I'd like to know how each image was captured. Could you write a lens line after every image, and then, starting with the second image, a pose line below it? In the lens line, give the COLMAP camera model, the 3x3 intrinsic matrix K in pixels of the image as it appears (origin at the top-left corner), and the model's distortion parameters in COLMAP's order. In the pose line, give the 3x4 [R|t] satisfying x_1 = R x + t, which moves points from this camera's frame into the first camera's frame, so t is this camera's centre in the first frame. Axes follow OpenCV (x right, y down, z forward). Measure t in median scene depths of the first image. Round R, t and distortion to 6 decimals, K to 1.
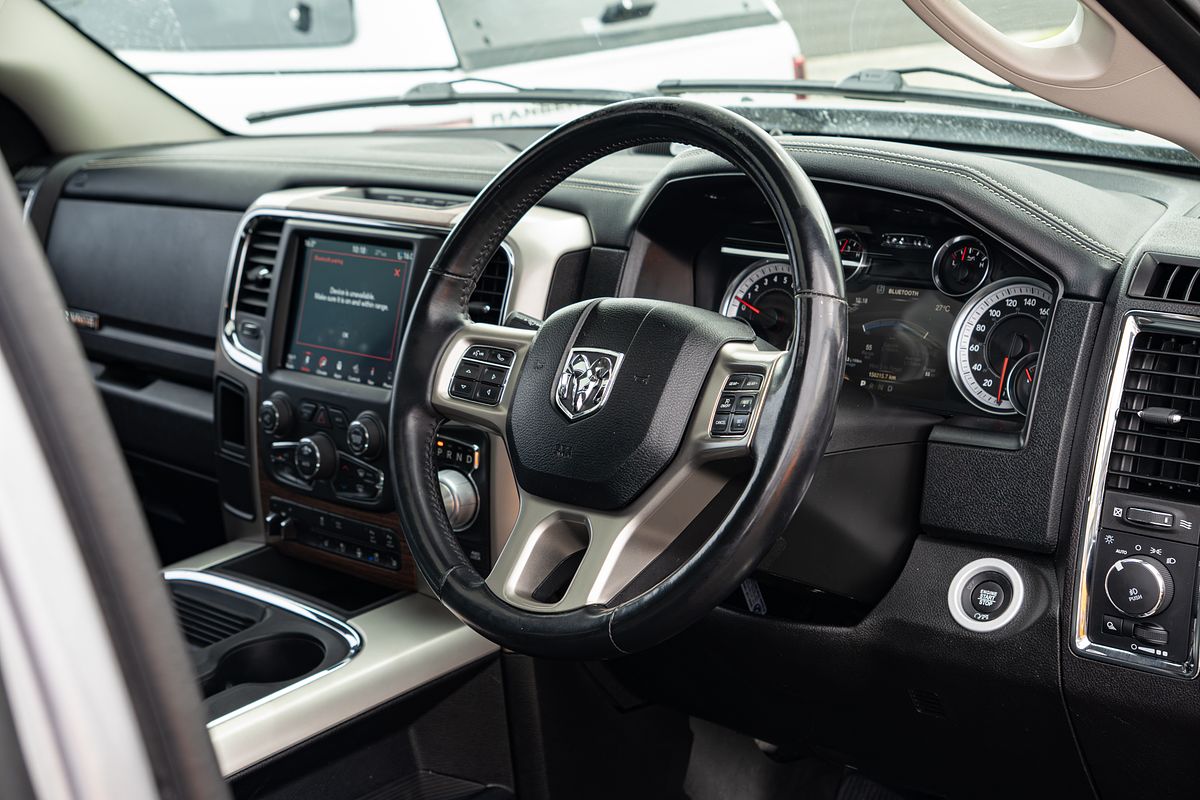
lens RADIAL K [[1794.7, 0, 600.0], [0, 1794.7, 400.0], [0, 0, 1]] dist [0.018078, 0.015283]
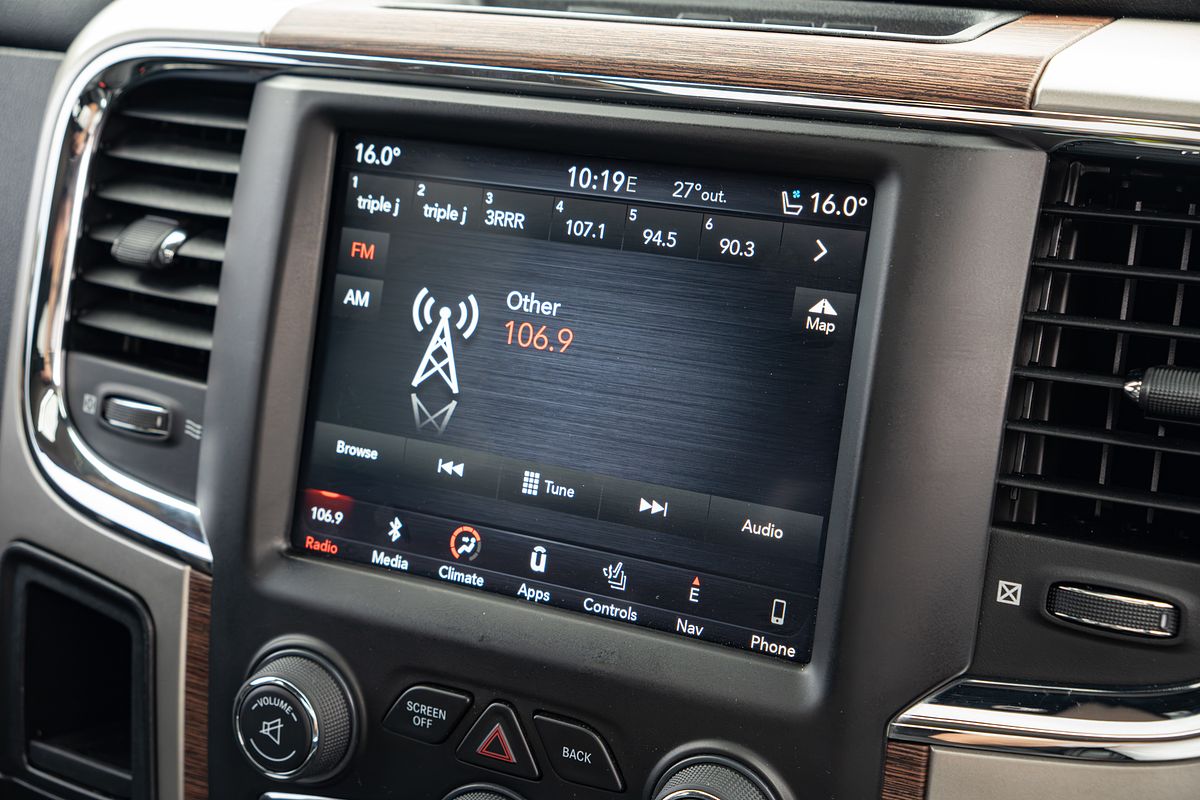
lens RADIAL K [[1765.5, 0, 603.7], [0, 1765.5, 385.2], [0, 0, 1]] dist [0.113224, 0.605819]
pose [[0.957241, -0.036189, 0.287018, -0.217665], [0.019687, 0.997994, 0.060174, -0.065909], [-0.288620, -0.051951, 0.956033, 0.701997]]
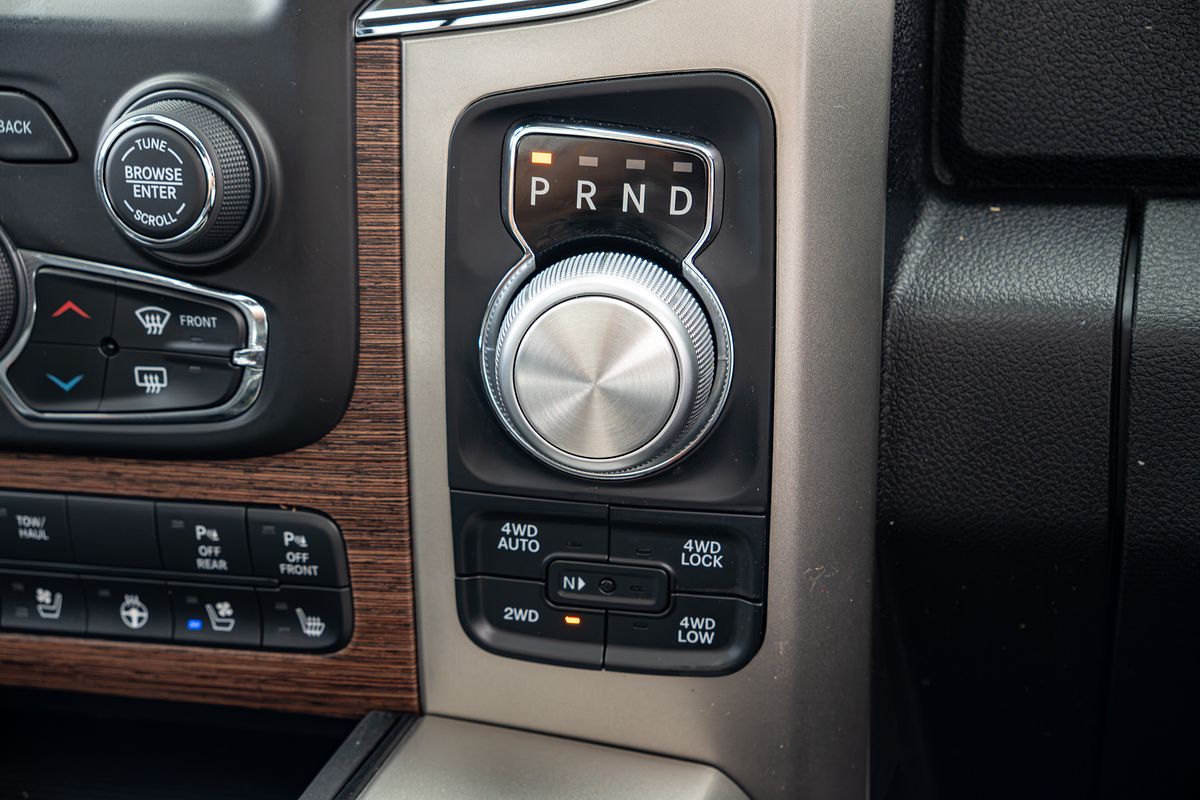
lens RADIAL K [[1765.5, 0, 603.7], [0, 1765.5, 385.2], [0, 0, 1]] dist [0.113224, 0.605819]
pose [[0.886670, -0.134143, 0.442519, -0.185395], [0.105486, 0.990441, 0.088876, 0.032695], [-0.450211, -0.032124, 0.892344, 0.710169]]
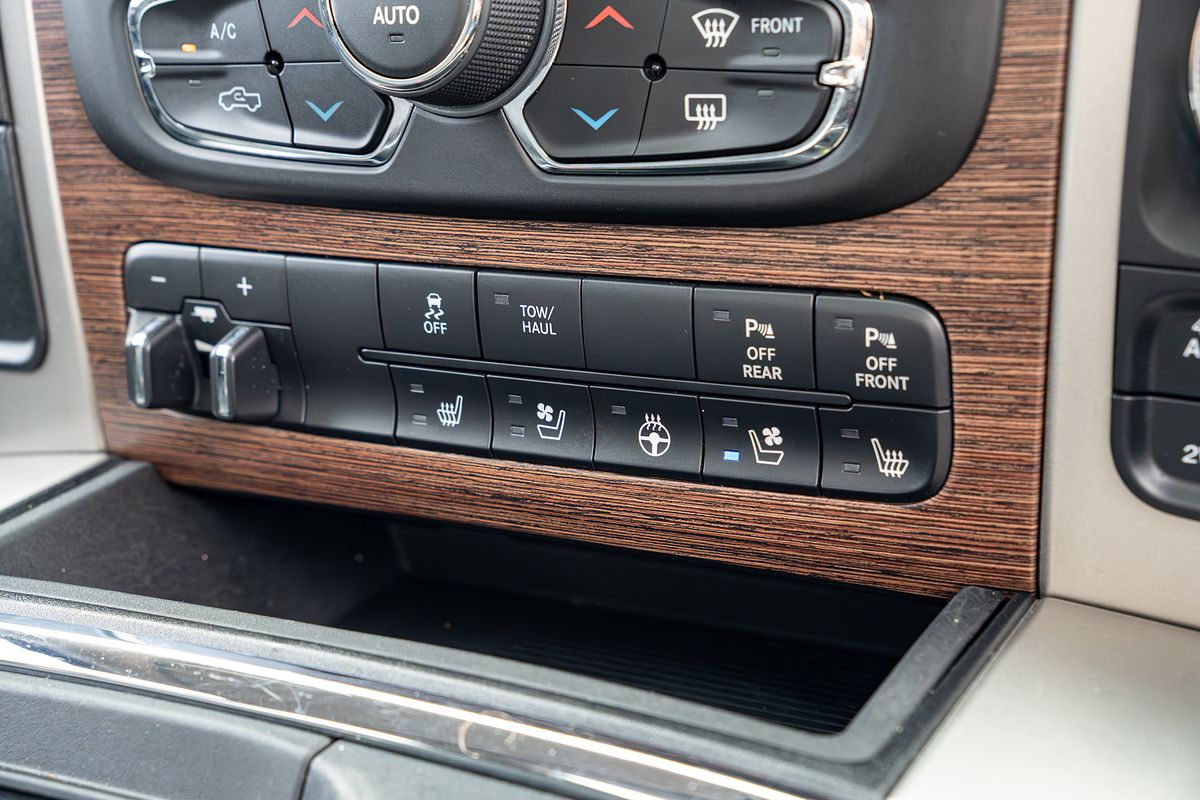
lens RADIAL K [[1765.5, 0, 603.7], [0, 1765.5, 385.2], [0, 0, 1]] dist [0.113224, 0.605819]
pose [[0.964130, -0.077151, 0.253970, -0.191163], [0.068320, 0.996718, 0.043427, 0.068326], [-0.256487, -0.024518, 0.966237, 0.785136]]
